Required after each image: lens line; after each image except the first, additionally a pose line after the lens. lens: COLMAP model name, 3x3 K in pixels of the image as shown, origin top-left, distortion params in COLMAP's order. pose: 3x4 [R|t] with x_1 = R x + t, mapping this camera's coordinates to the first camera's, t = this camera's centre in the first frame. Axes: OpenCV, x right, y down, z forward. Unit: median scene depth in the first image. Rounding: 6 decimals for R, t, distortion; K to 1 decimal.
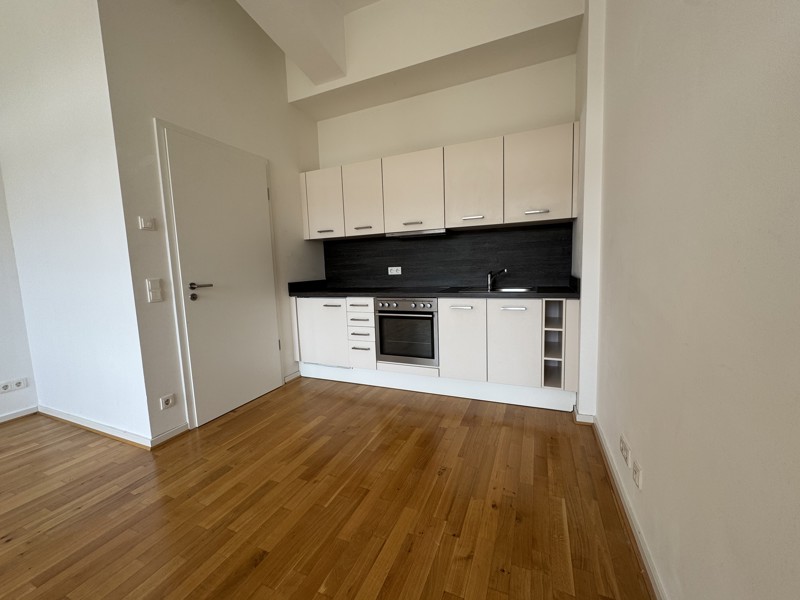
lens RADIAL K [[318.0, 0, 397.9], [0, 318.0, 300.8], [0, 0, 1]] dist [-0.001257, -0.000008]
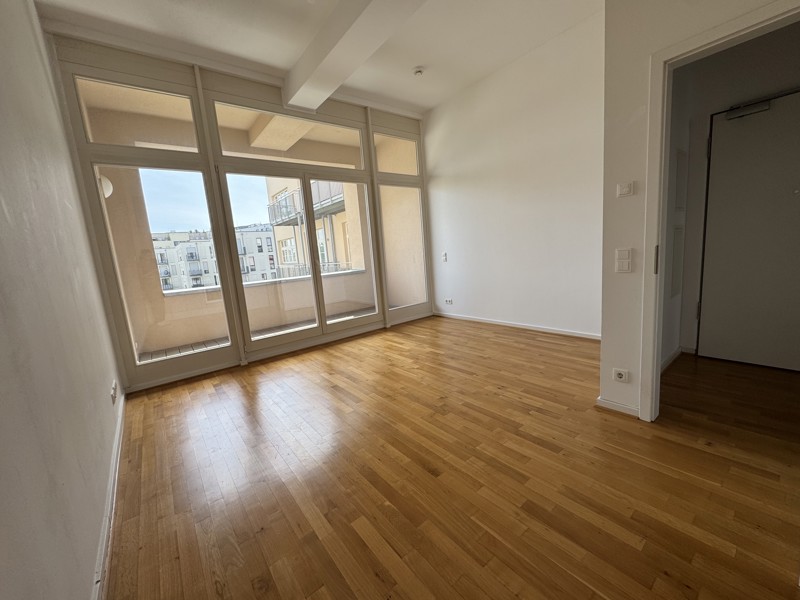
lens RADIAL K [[318.0, 0, 399.3], [0, 318.0, 297.6], [0, 0, 1]] dist [-0.001257, -0.000008]
pose [[-0.467433, 0.198843, -0.861376, 0.287003], [0.000603, 0.974447, 0.224618, -0.100371], [0.884029, 0.104474, -0.455608, 0.613019]]
